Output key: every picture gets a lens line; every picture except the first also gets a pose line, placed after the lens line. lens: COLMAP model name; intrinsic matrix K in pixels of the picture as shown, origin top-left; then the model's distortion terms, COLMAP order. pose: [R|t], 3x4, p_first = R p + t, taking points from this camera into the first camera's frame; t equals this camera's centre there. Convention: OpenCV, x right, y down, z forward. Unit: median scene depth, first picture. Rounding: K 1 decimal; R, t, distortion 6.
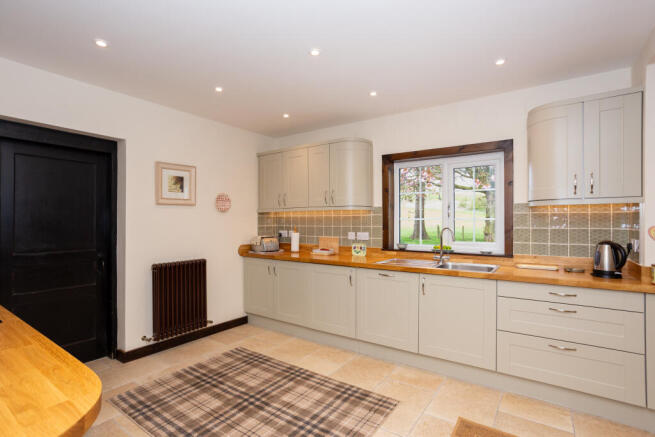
lens RADIAL K [[318.3, 0, 327.5], [0, 318.3, 218.5], [0, 0, 1]] dist [-0.021205, 0.000746]
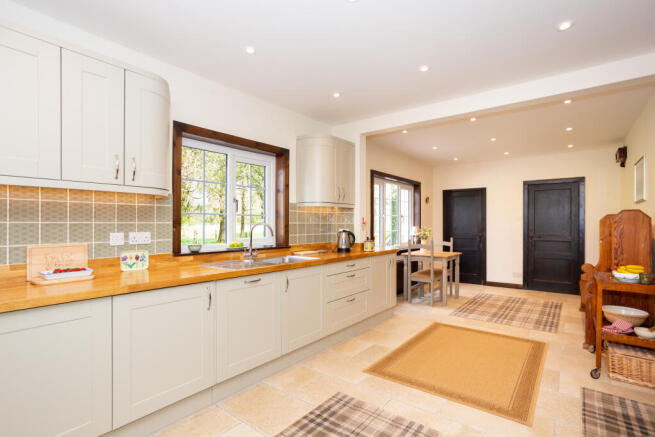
lens RADIAL K [[319.9, 0, 327.5], [0, 319.9, 218.5], [0, 0, 1]] dist [-0.039714, 0.000084]
pose [[0.045597, 0.001813, 0.998958, -0.547057], [-0.029579, 0.999562, -0.000464, 0.007116], [-0.998522, -0.029527, 0.045631, 0.681710]]
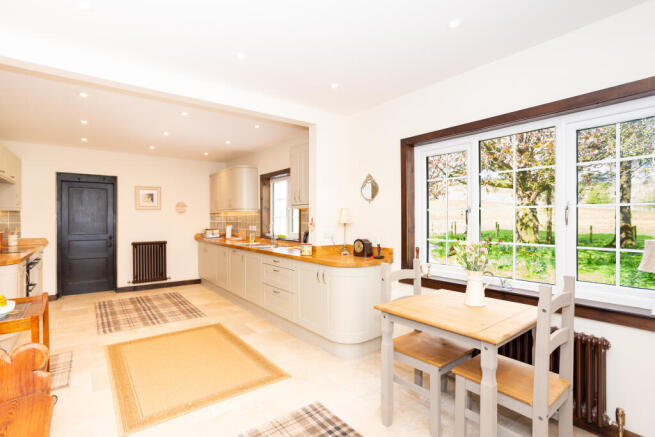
lens RADIAL K [[324.8, 0, 303.9], [0, 324.8, 217.2], [0, 0, 1]] dist [0.002483, 0.000216]
pose [[0.938025, -0.002623, -0.346557, 0.969755], [0.004890, 0.999972, 0.005666, -0.006265], [0.346532, -0.007009, 0.938012, -0.401510]]
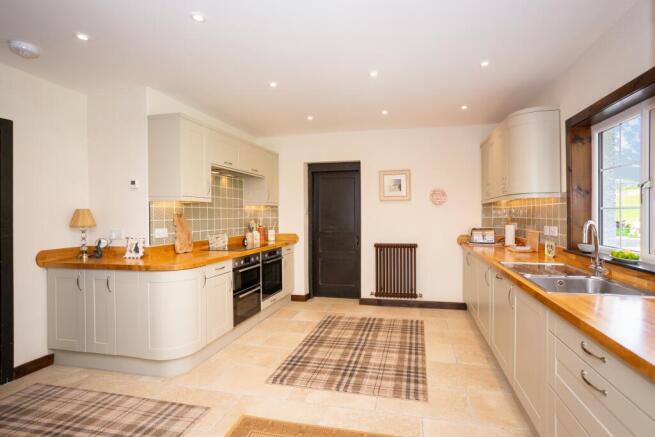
lens RADIAL K [[324.0, 0, 345.6], [0, 324.0, 216.1], [0, 0, 1]] dist [0.000028, 0.000500]
pose [[0.401630, 0.004537, -0.915791, 0.696325], [0.015190, 0.999817, 0.011615, 0.001623], [0.915676, -0.018576, 0.401488, 0.263022]]
